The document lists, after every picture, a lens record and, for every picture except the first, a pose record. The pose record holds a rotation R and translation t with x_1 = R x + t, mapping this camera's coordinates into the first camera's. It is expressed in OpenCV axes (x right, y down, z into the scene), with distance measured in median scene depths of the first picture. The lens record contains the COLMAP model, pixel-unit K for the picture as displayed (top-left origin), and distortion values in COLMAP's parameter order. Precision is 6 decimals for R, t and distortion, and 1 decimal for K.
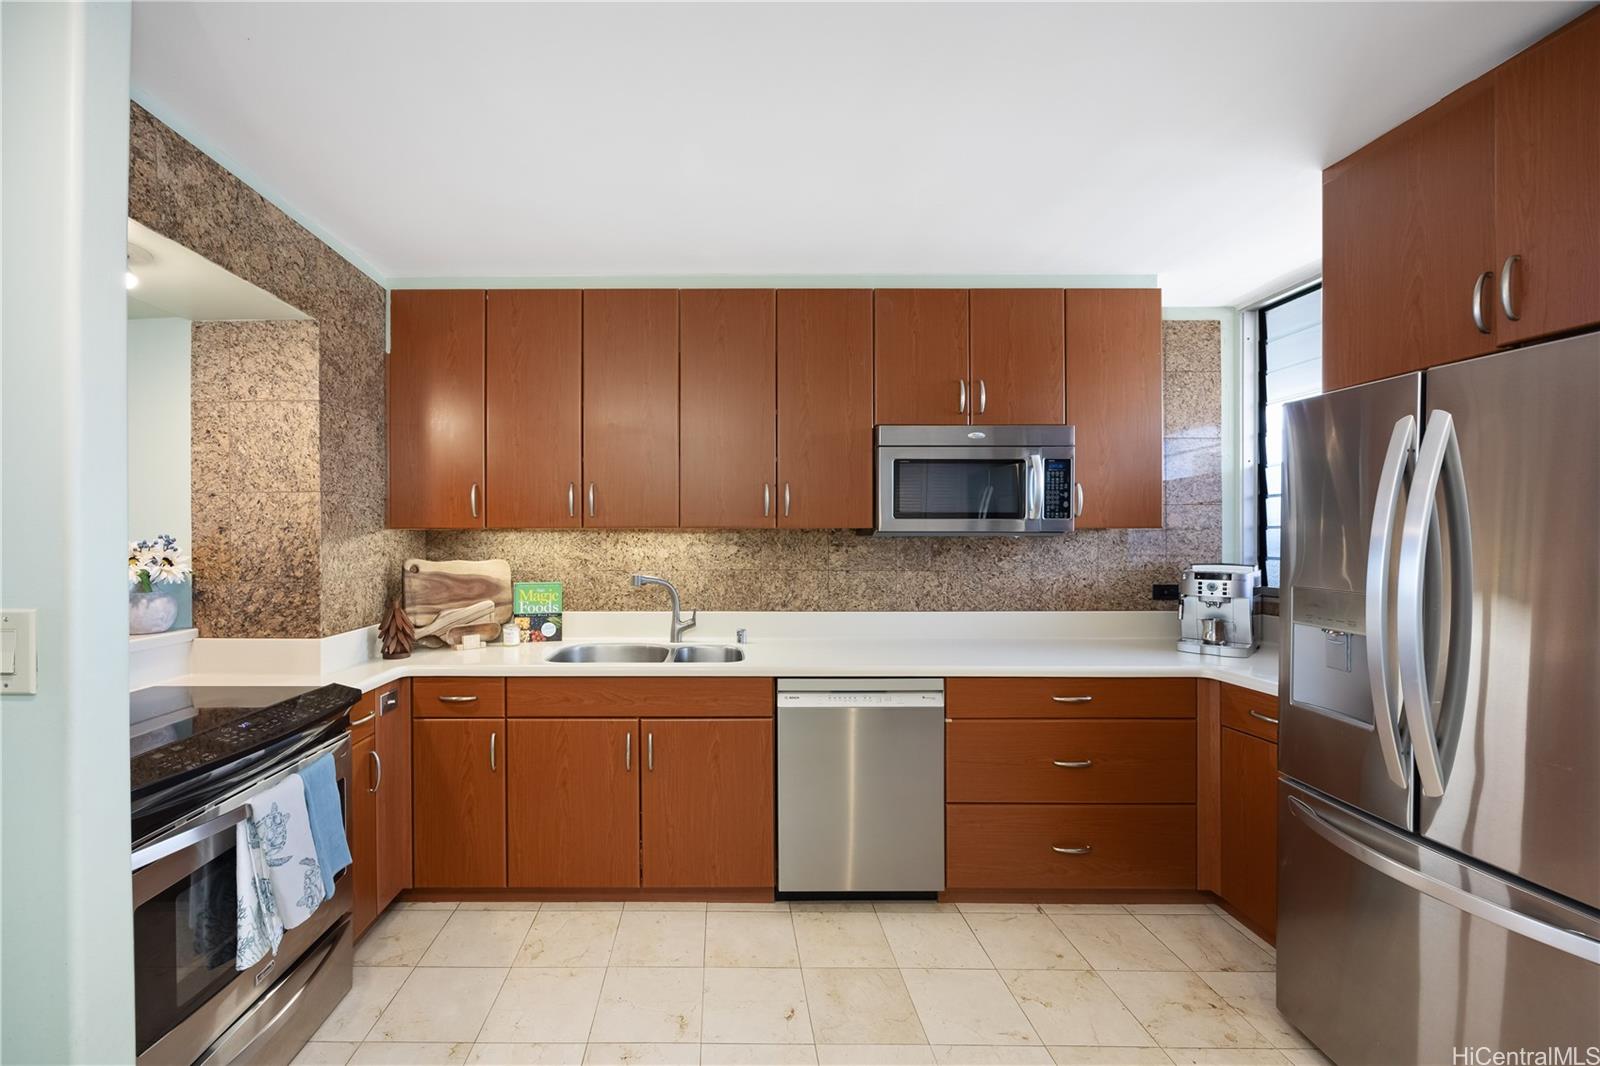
lens RADIAL K [[623.7, 0, 799.7], [0, 623.7, 538.4], [0, 0, 1]] dist [-0.001449, -0.000233]
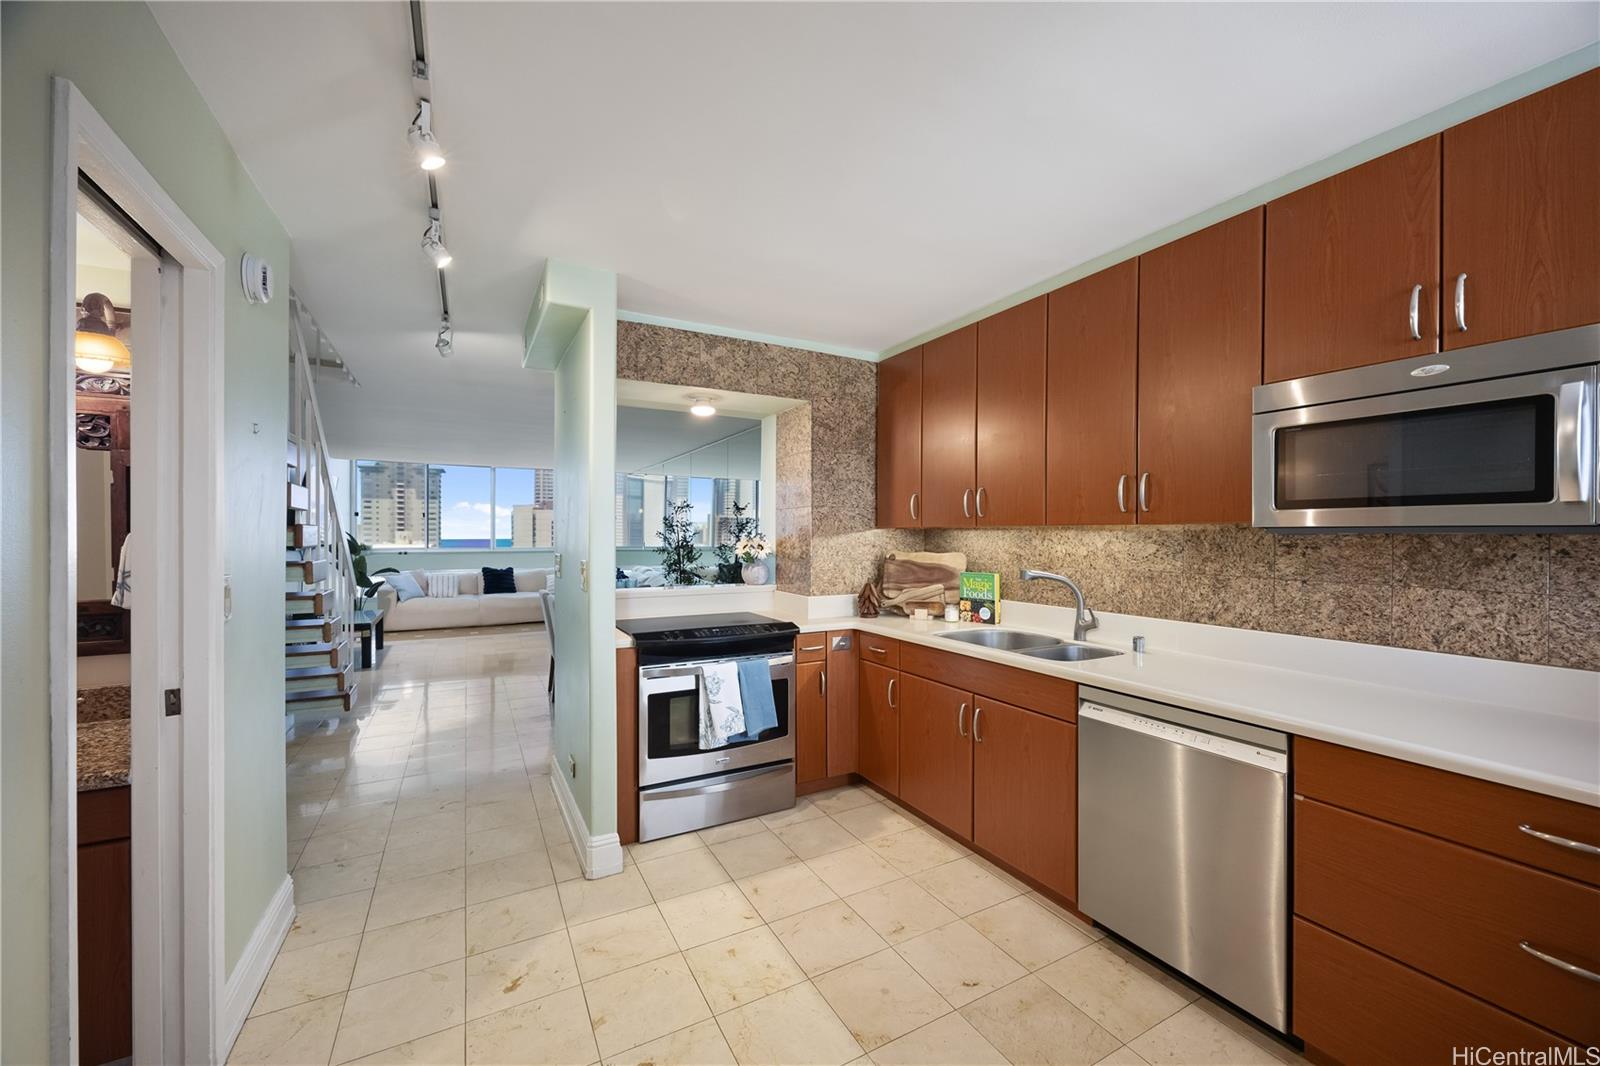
lens RADIAL K [[613.3, 0, 803.7], [0, 613.3, 536.6], [0, 0, 1]] dist [-0.005921, -0.000139]
pose [[0.488962, 0.003864, -0.872296, 0.459728], [-0.003731, 0.999990, 0.002338, 0.000415], [0.872297, 0.002111, 0.488972, 0.148466]]
